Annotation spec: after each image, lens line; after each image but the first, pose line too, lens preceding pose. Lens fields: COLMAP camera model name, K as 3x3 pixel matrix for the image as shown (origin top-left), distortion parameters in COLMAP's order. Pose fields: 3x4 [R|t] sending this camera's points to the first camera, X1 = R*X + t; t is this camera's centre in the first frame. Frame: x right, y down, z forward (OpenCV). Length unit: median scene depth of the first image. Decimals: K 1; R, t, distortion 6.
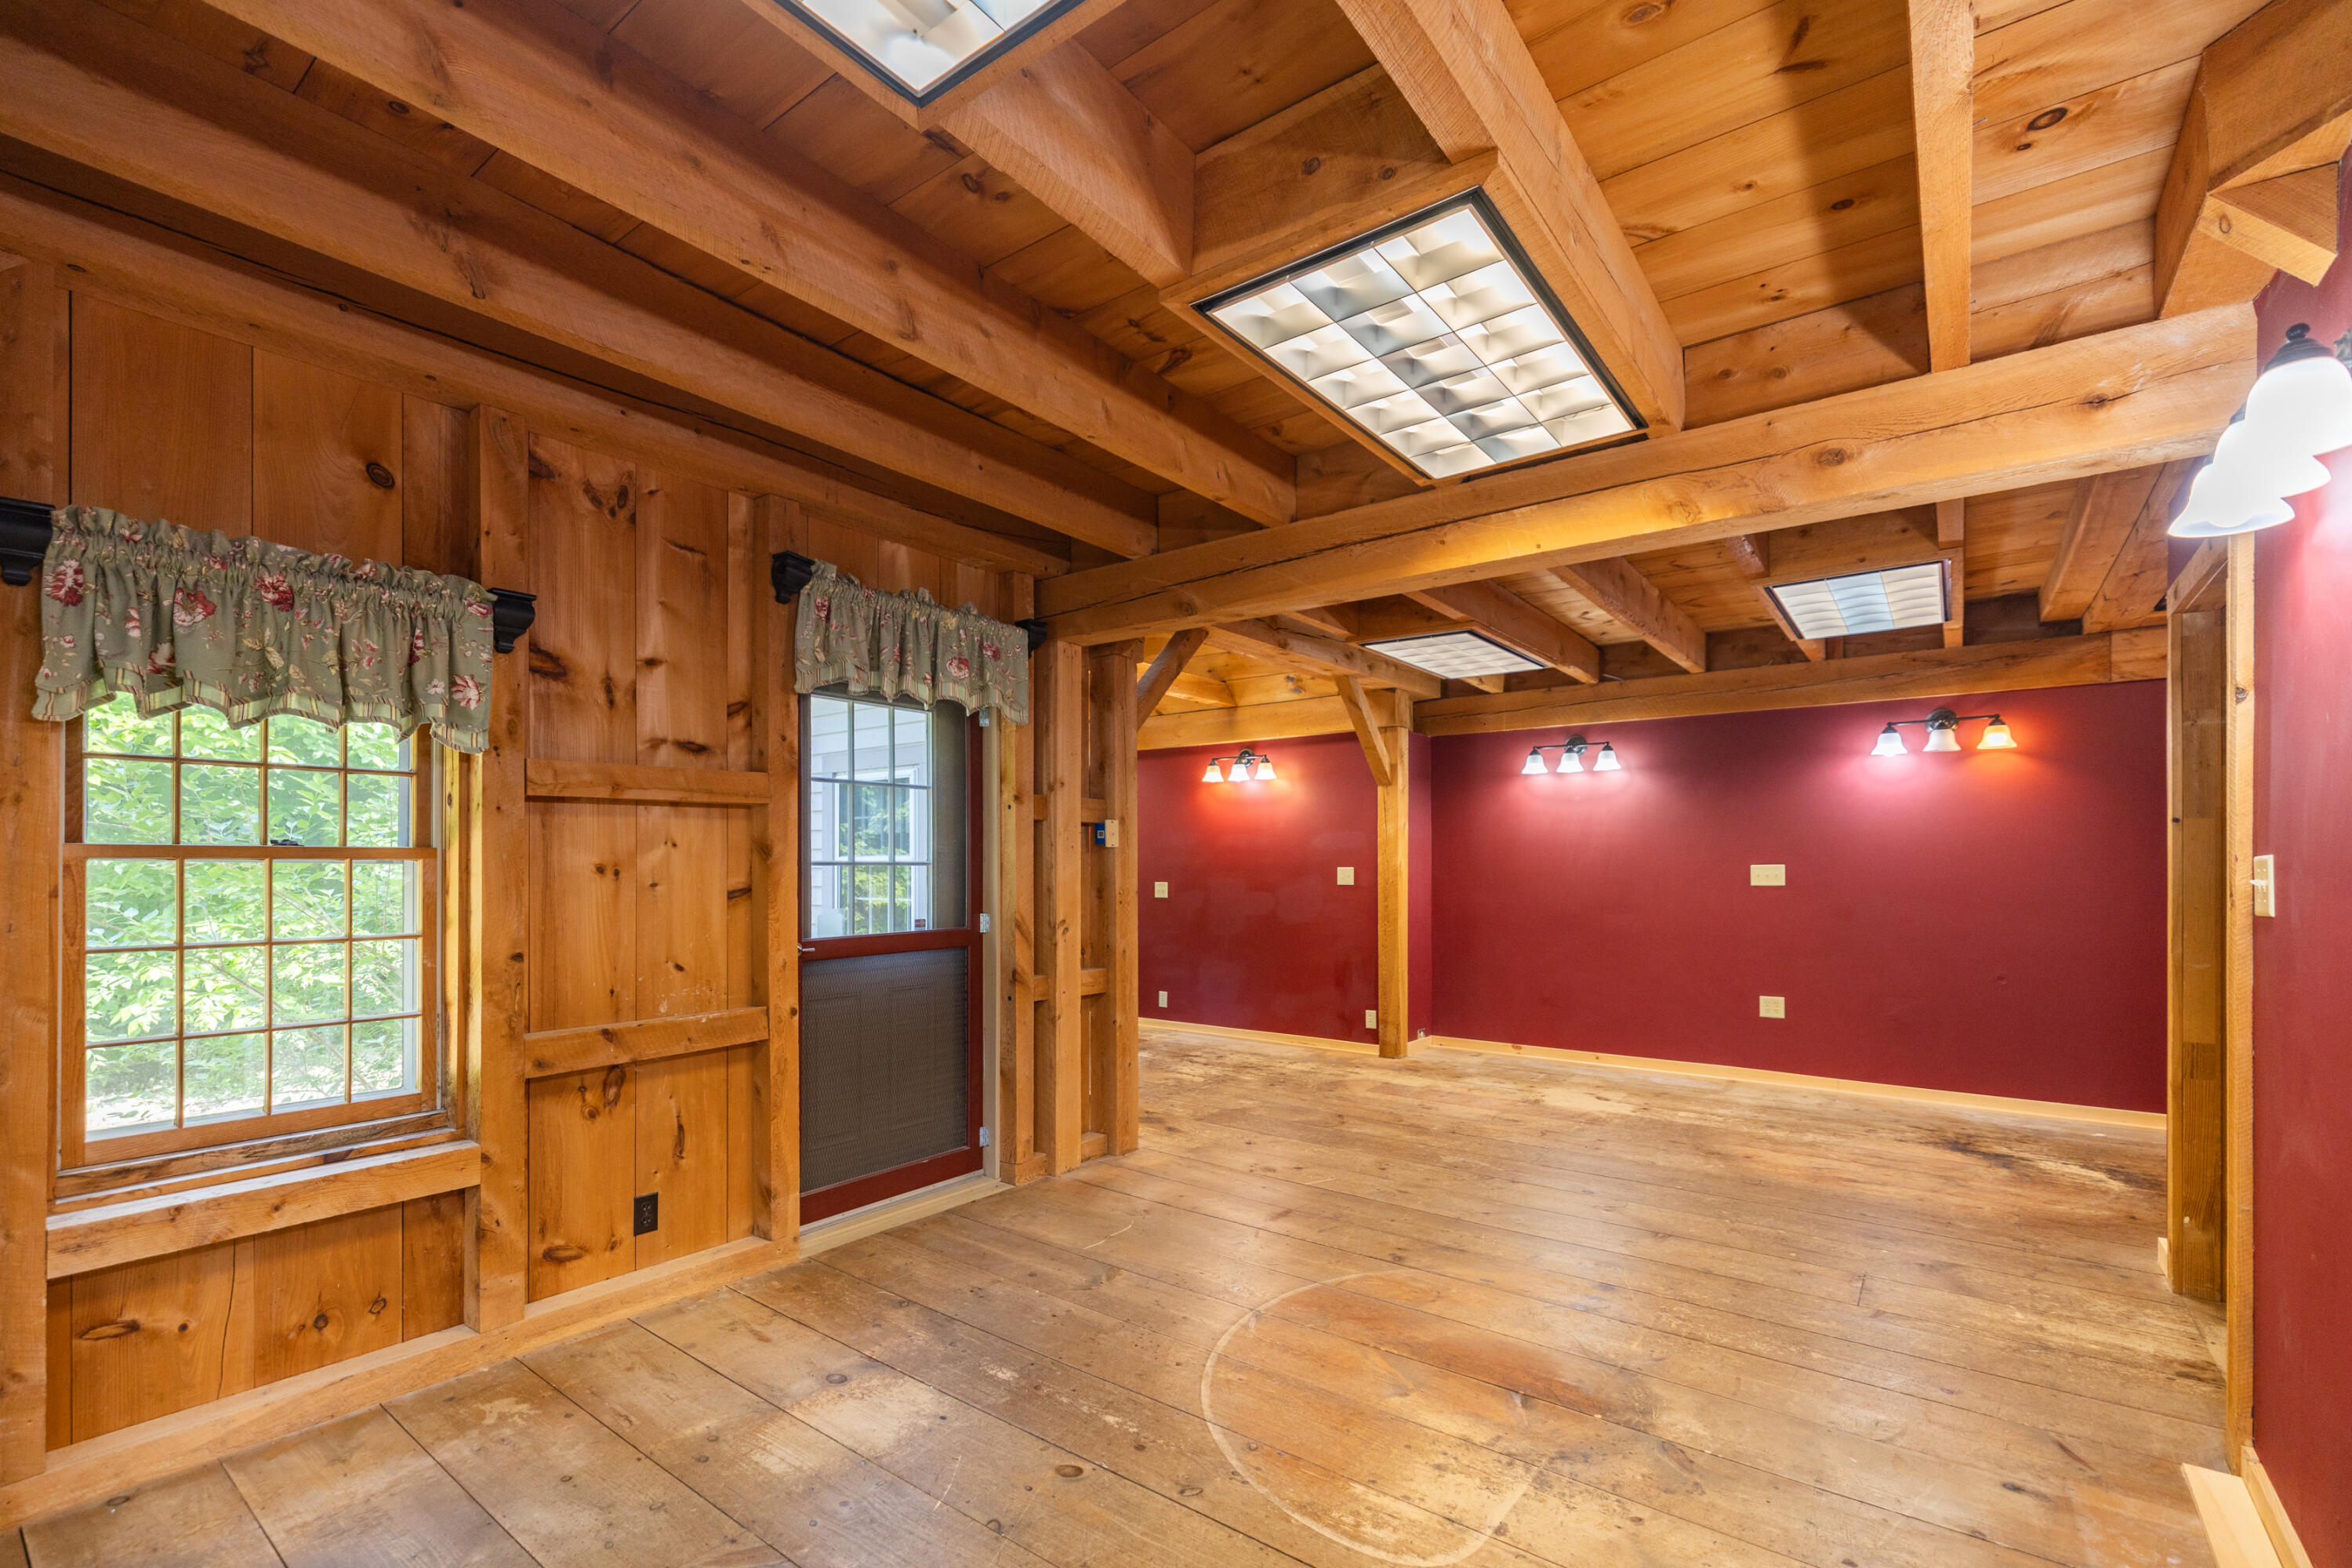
lens RADIAL K [[1024.8, 0, 1163.5], [0, 1024.8, 861.3], [0, 0, 1]] dist [0.000733, 0.000158]
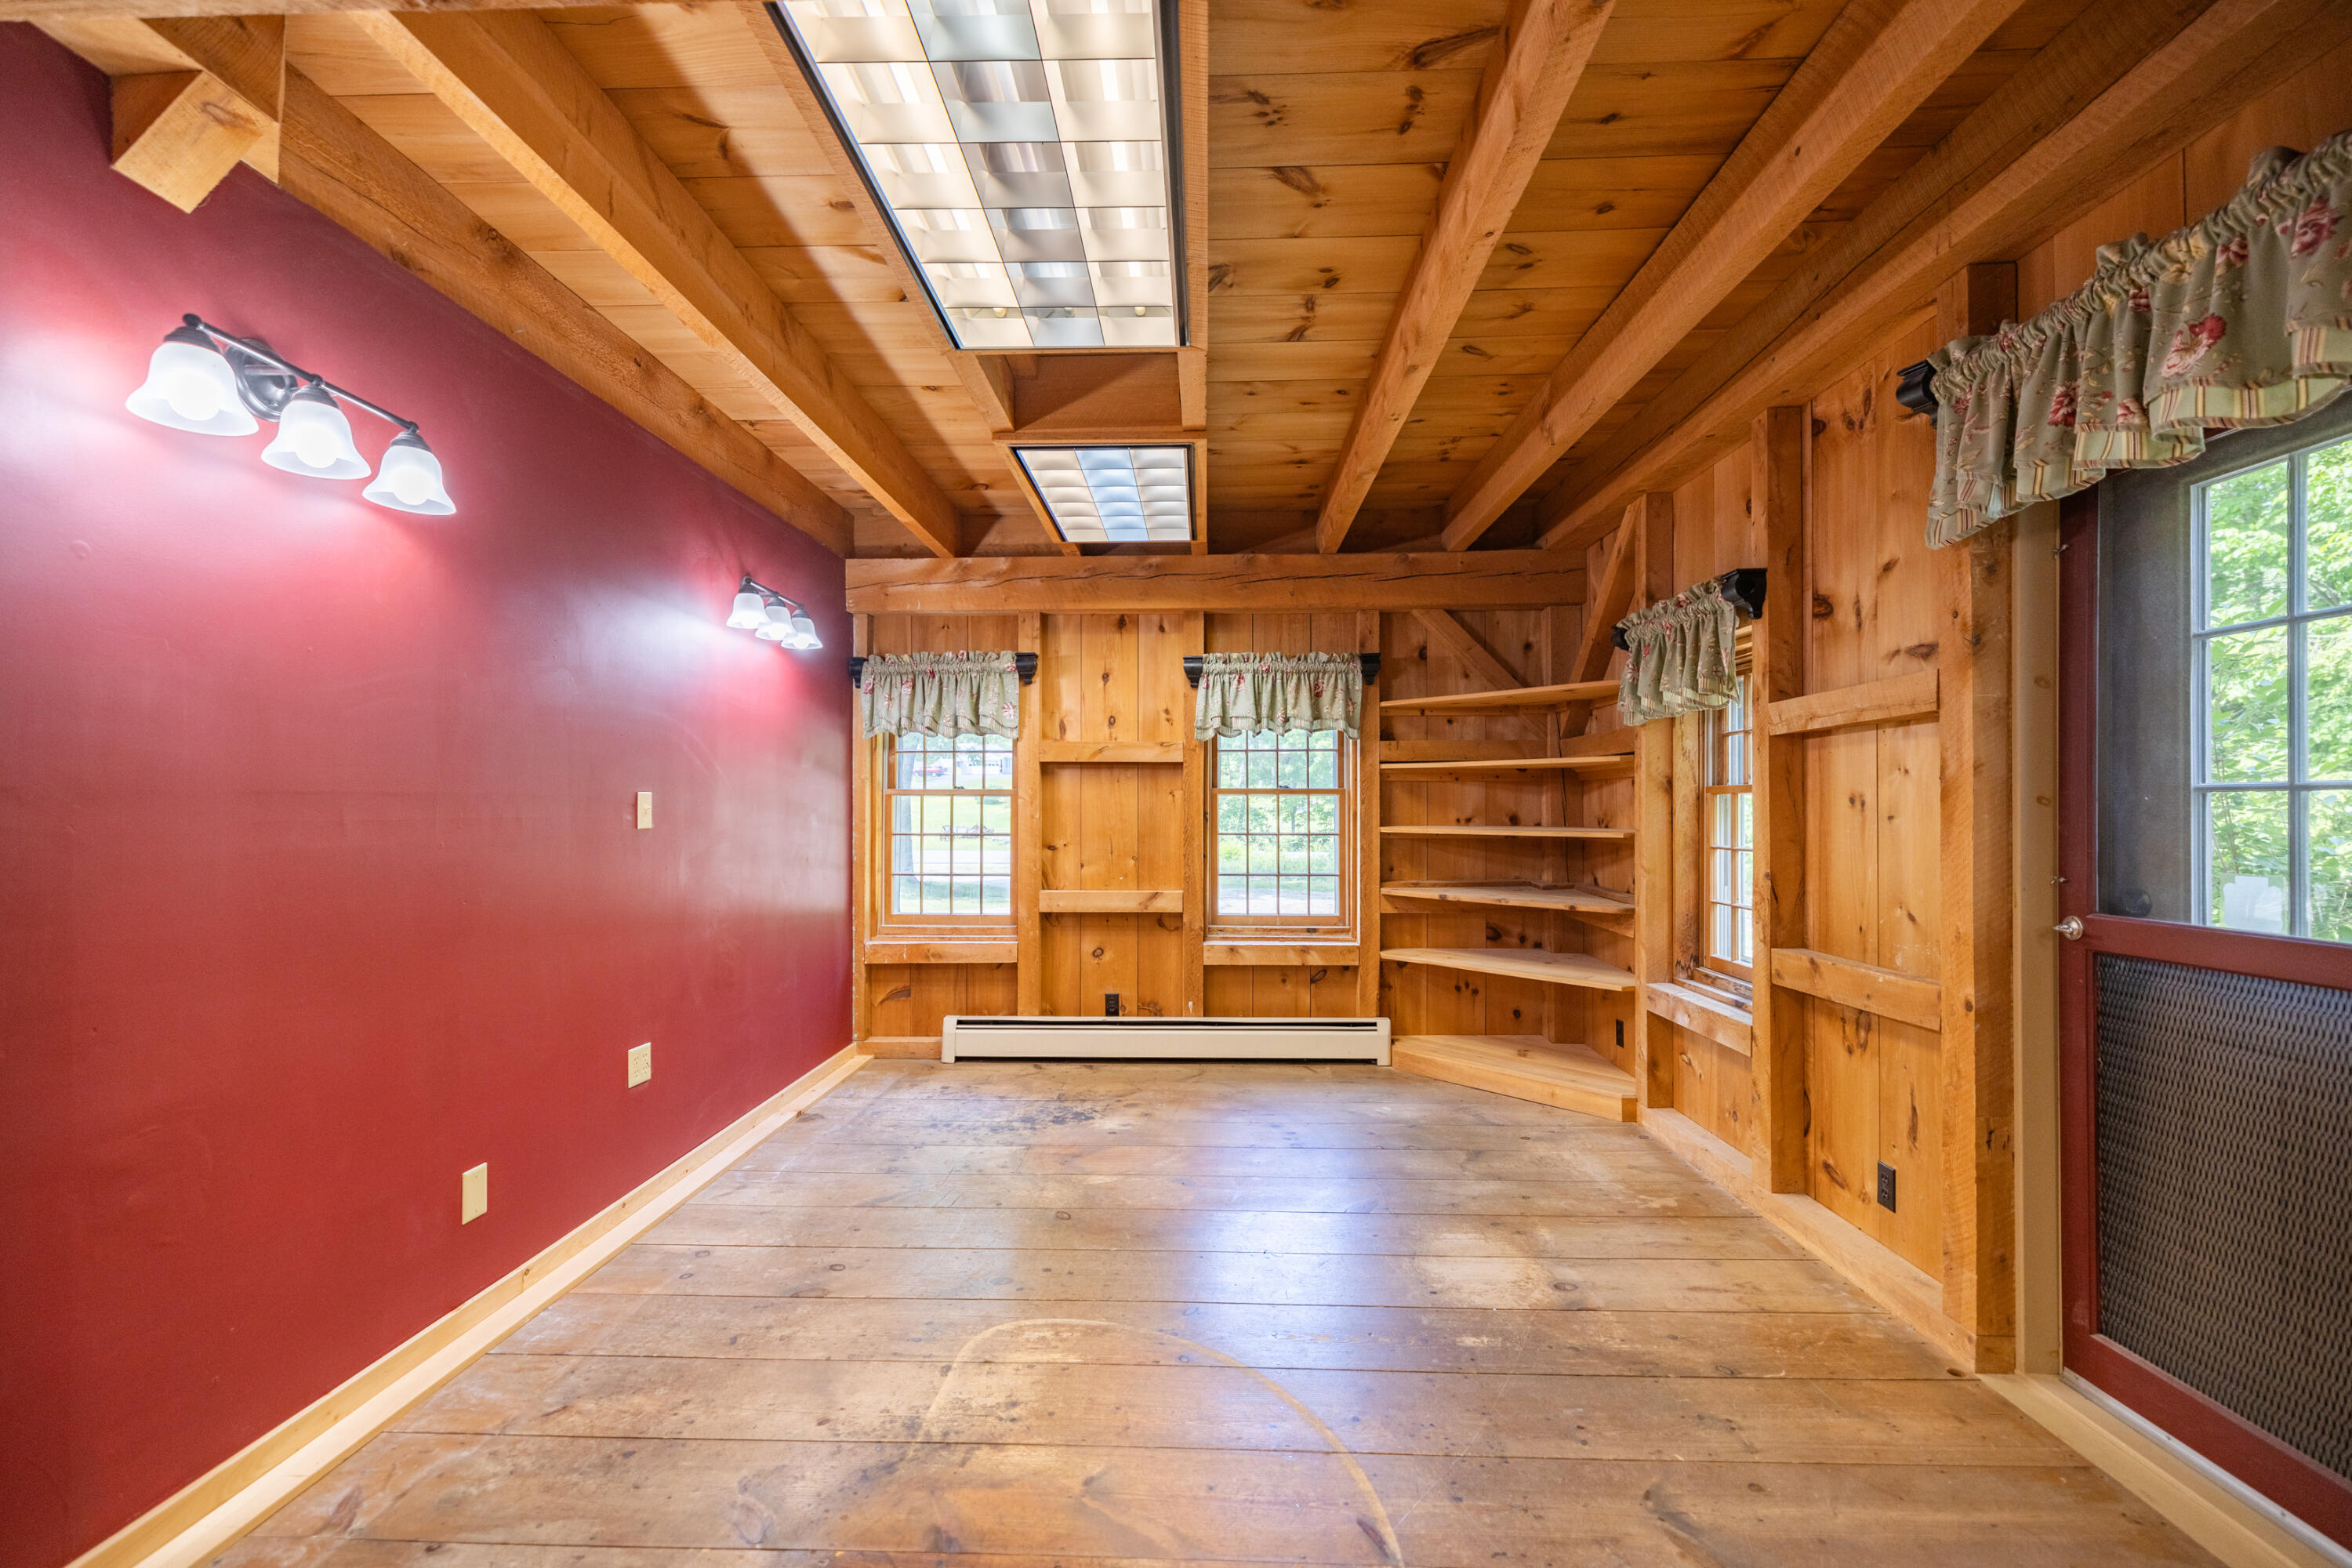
lens RADIAL K [[1024.8, 0, 1176.6], [0, 1024.8, 799.1], [0, 0, 1]] dist [0.000733, 0.000158]
pose [[-0.812828, -0.004192, -0.582489, 0.558463], [0.000207, 0.999972, -0.007484, 0.014395], [0.582504, -0.006204, -0.812804, 1.475265]]
